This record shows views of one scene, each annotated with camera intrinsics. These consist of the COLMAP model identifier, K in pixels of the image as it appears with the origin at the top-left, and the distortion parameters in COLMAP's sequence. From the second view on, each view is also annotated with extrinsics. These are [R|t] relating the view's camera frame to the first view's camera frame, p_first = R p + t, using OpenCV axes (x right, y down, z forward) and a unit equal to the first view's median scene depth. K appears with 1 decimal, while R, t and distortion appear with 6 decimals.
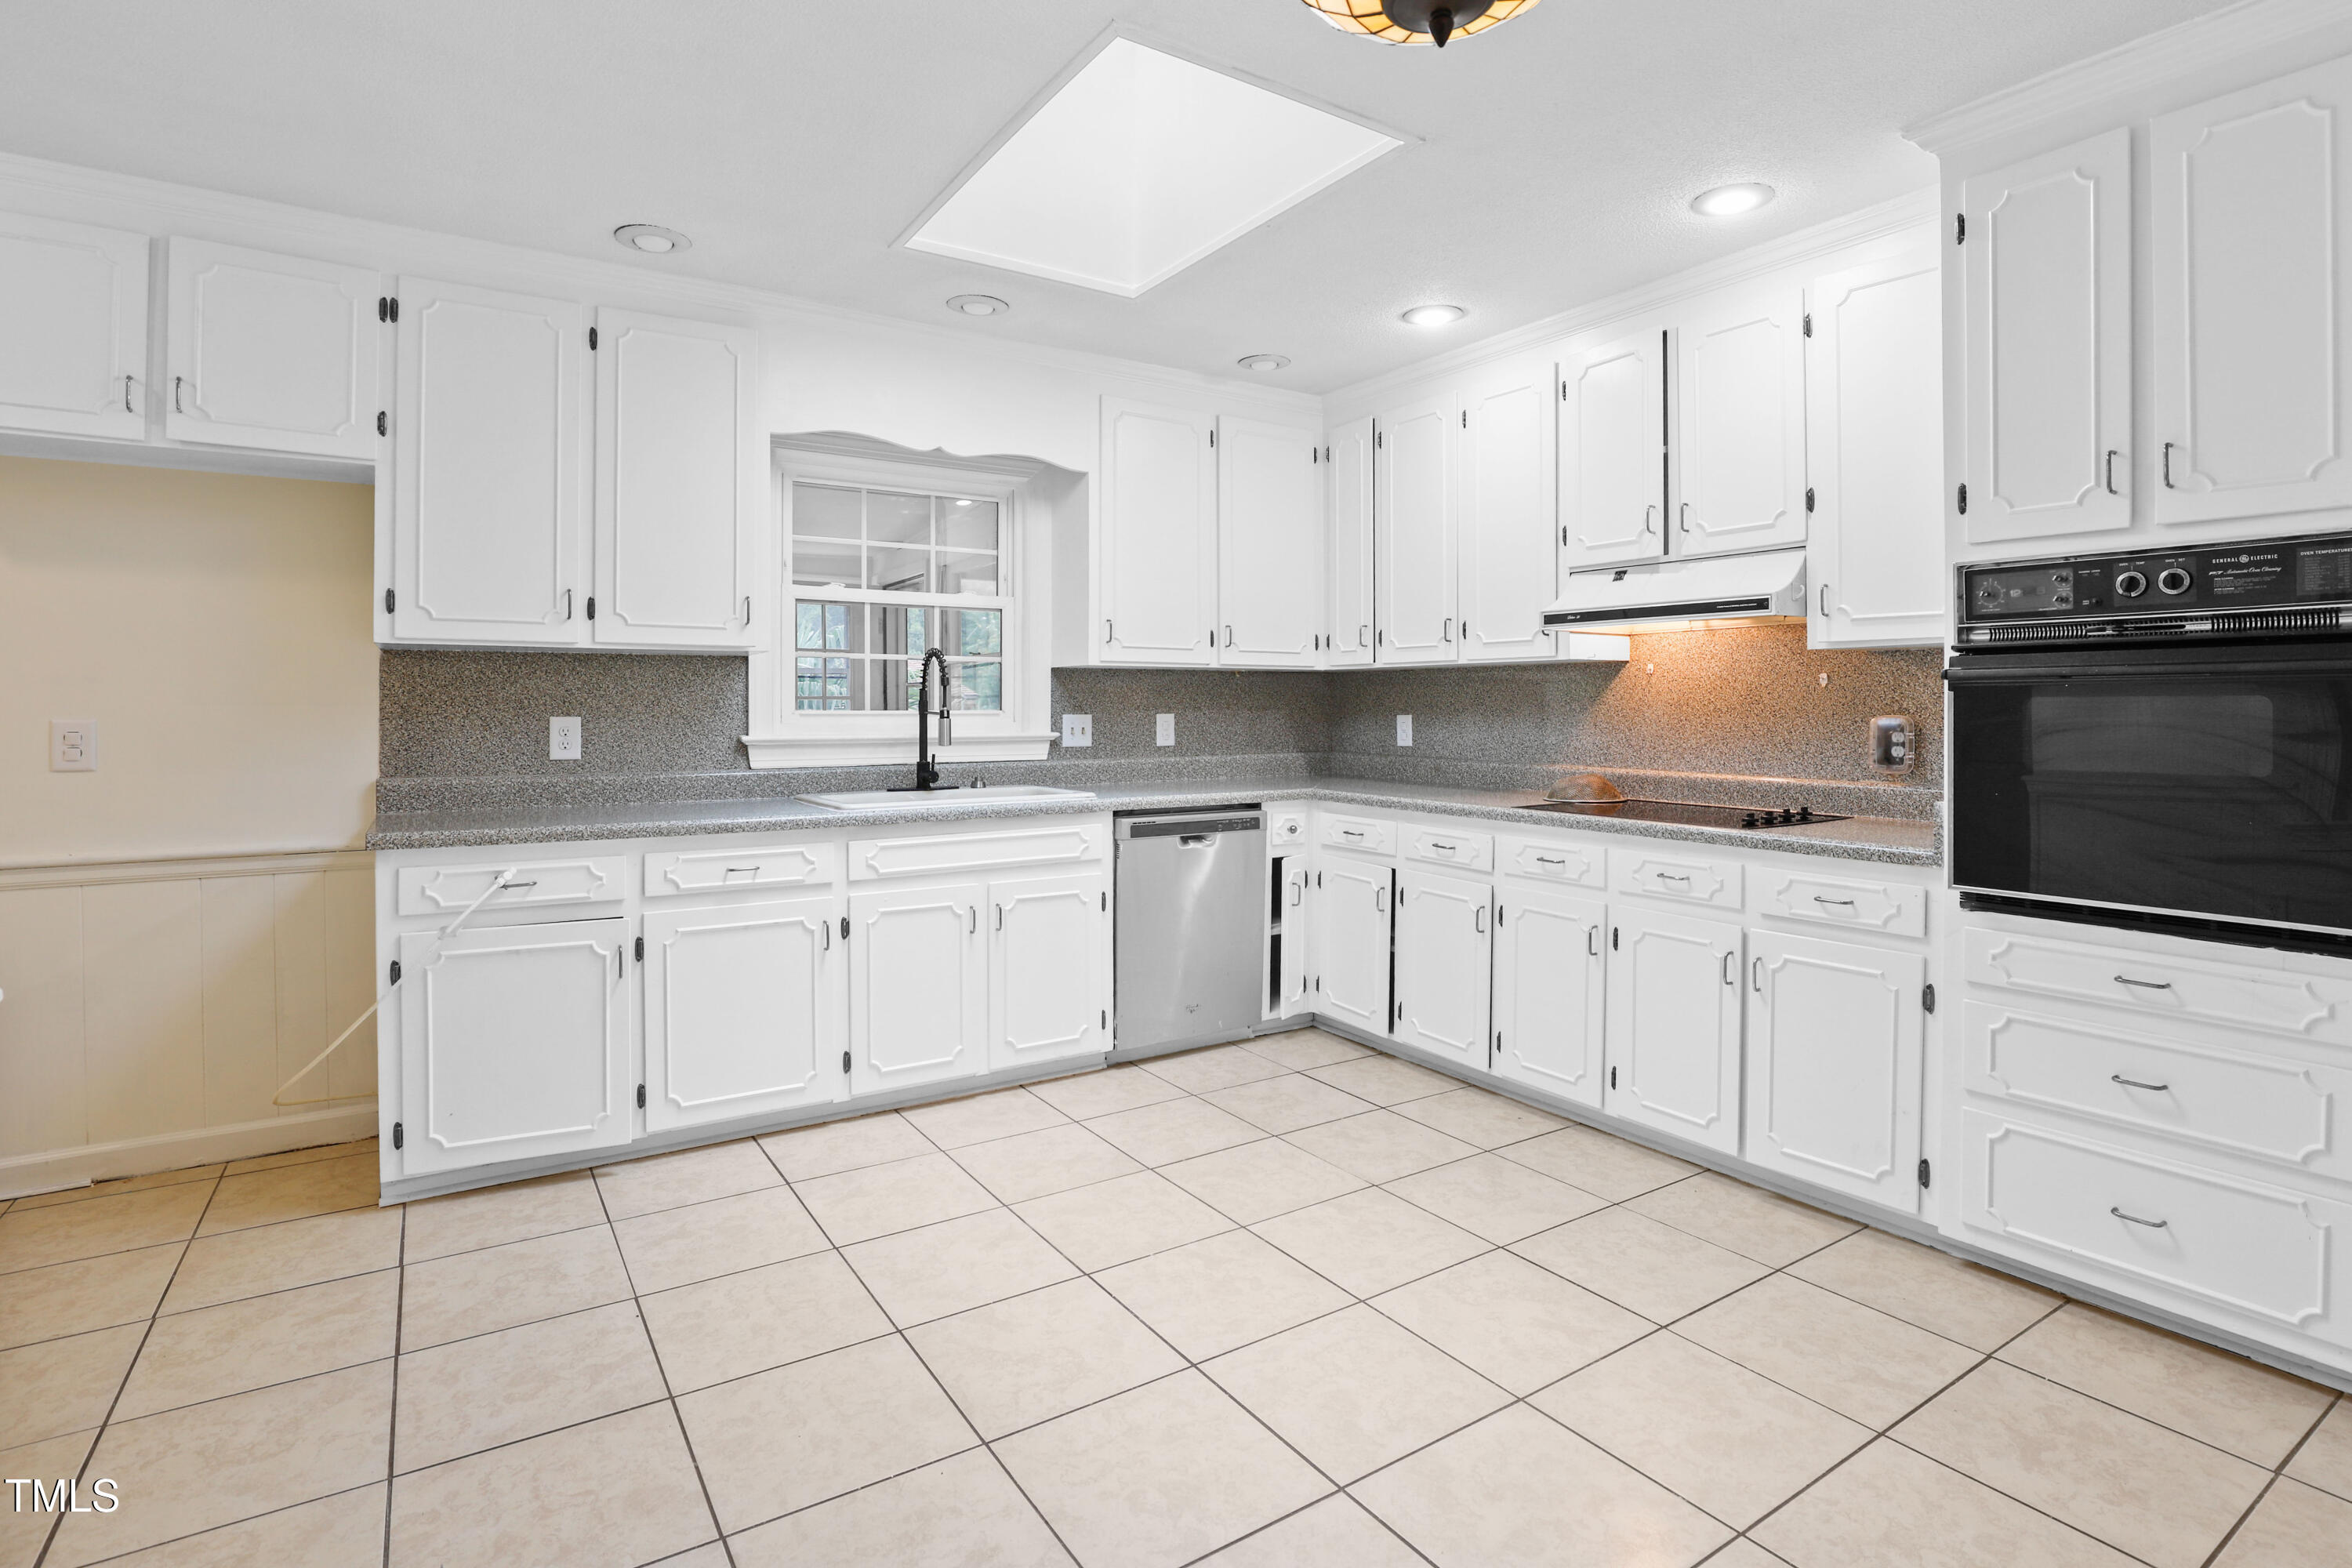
lens RADIAL K [[1168.6, 0, 1219.1], [0, 1168.6, 715.5], [0, 0, 1]] dist [-0.021930, 0.000699]
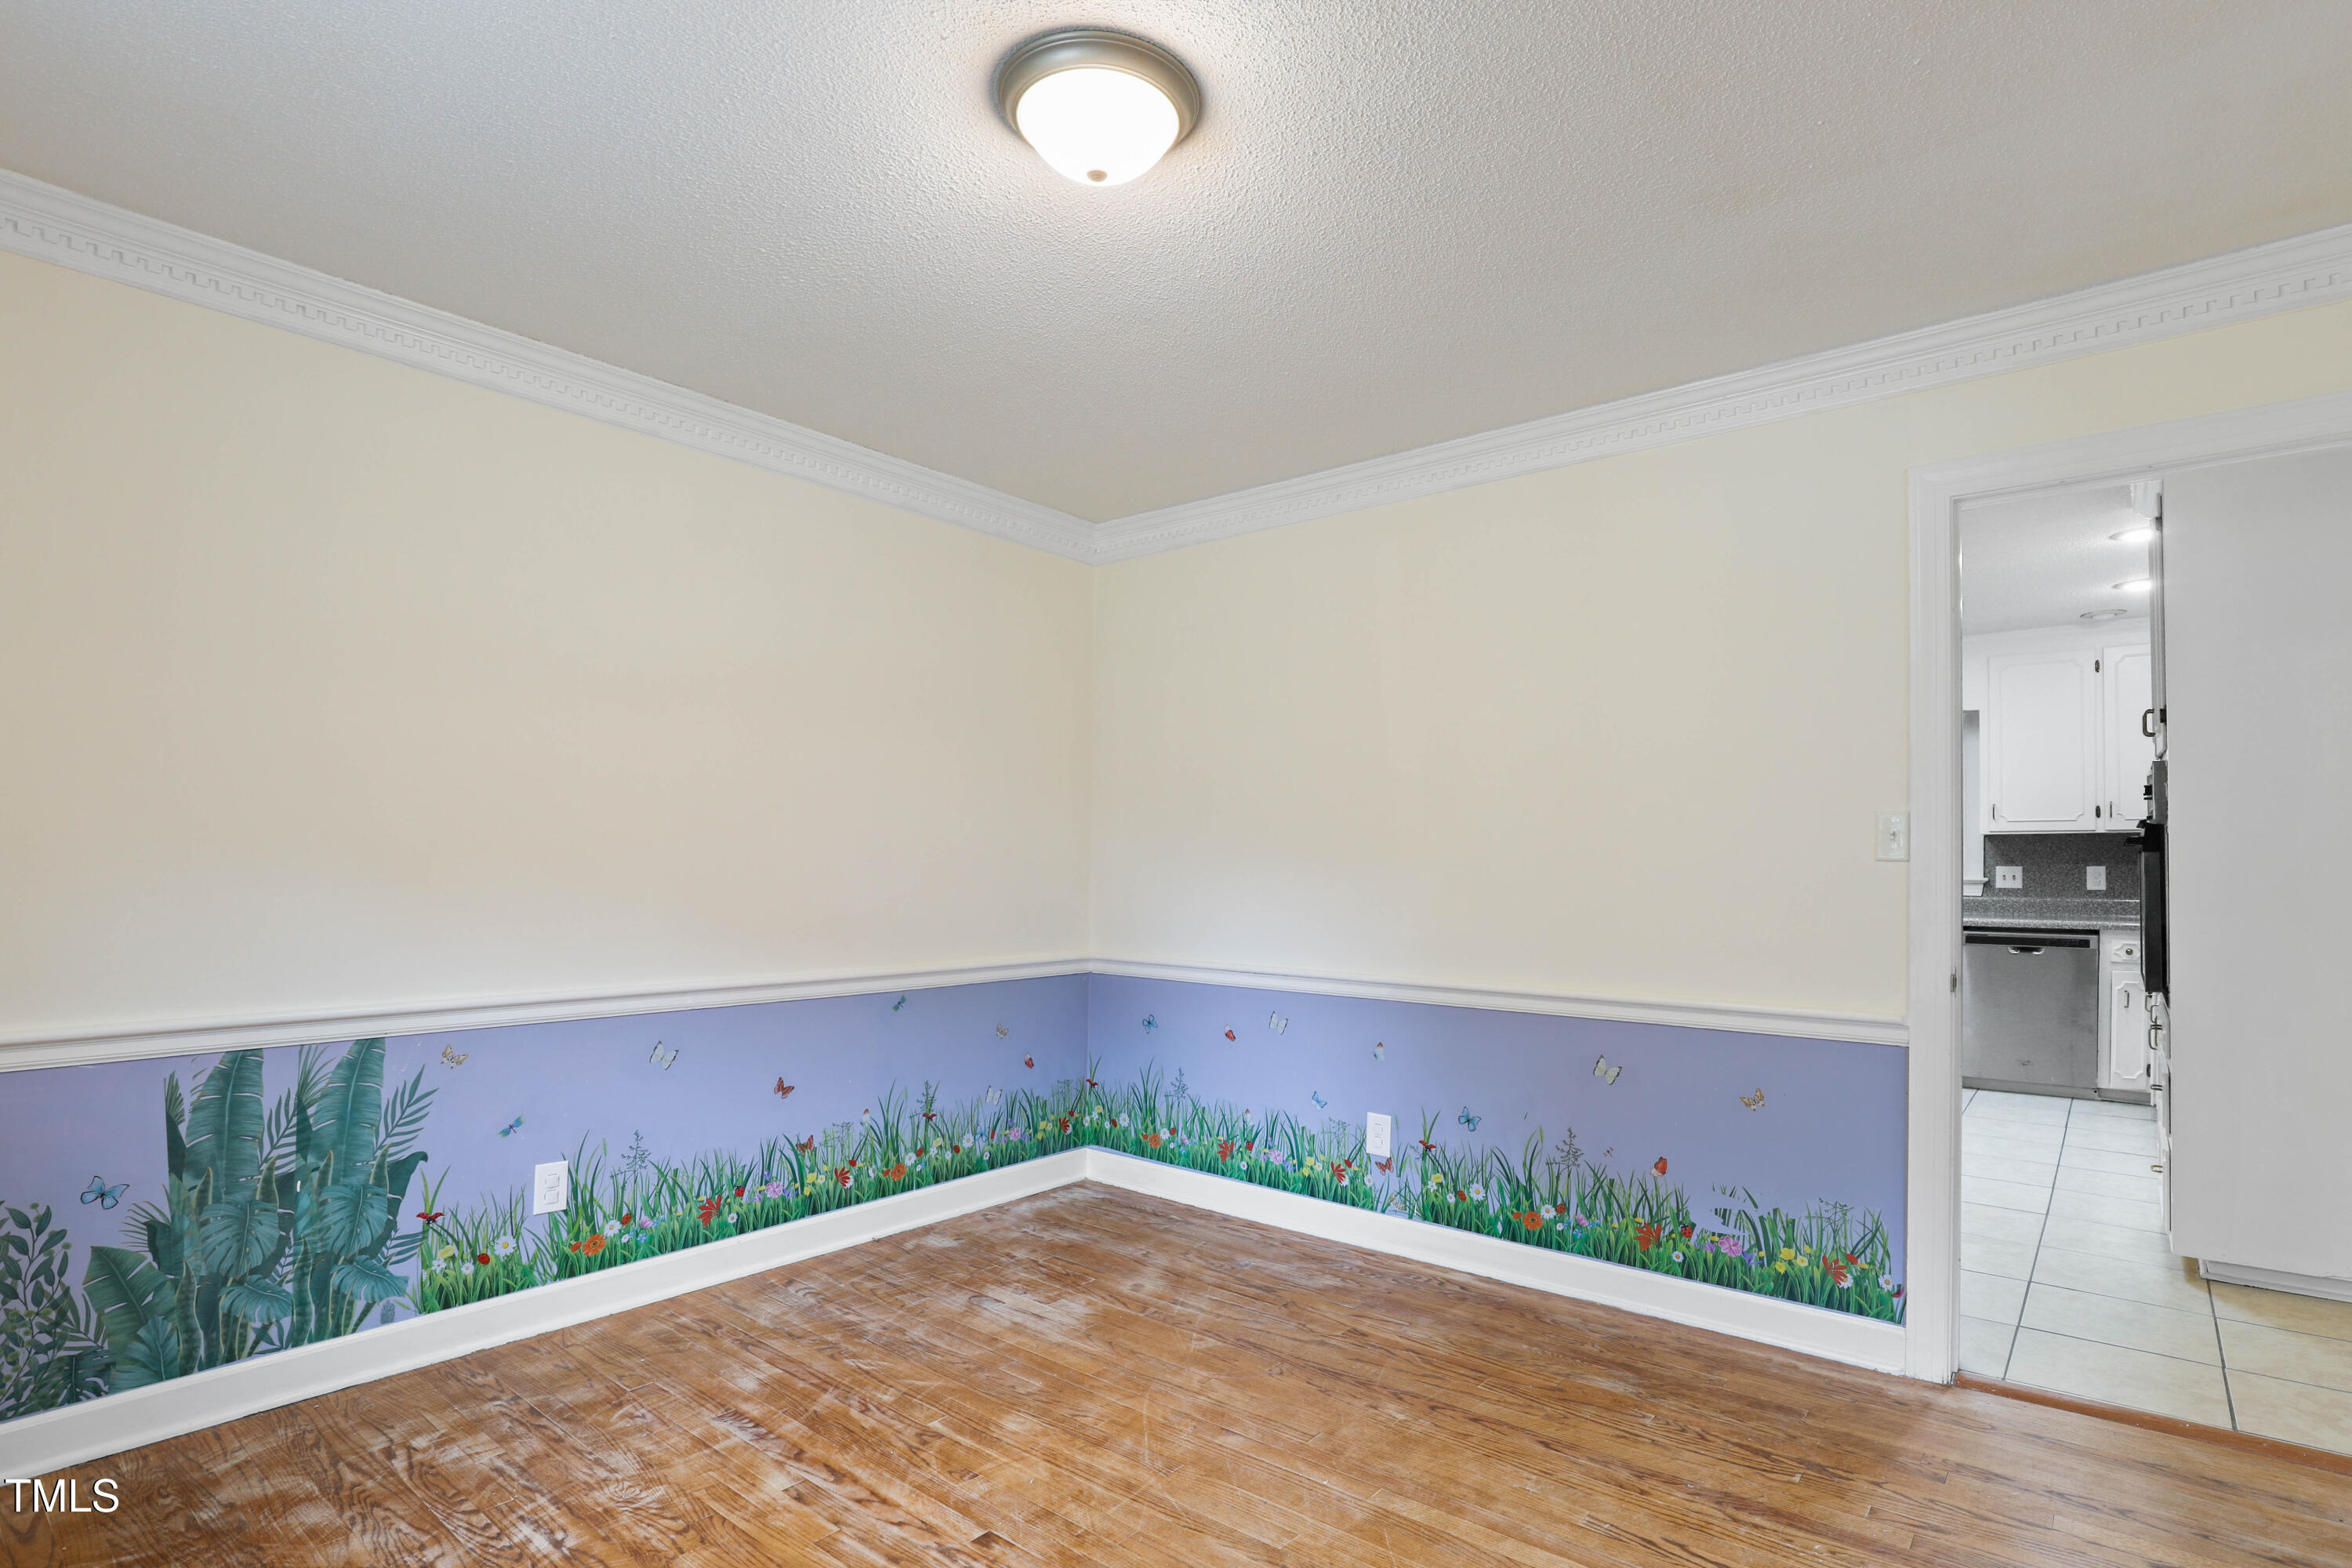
lens RADIAL K [[1168.6, 0, 1209.9], [0, 1168.6, 872.2], [0, 0, 1]] dist [-0.021930, 0.000699]
pose [[0.275682, 0.010457, -0.961192, 1.332577], [-0.002880, 0.999945, 0.010052, -0.006921], [0.961245, -0.000003, 0.275697, -0.499093]]
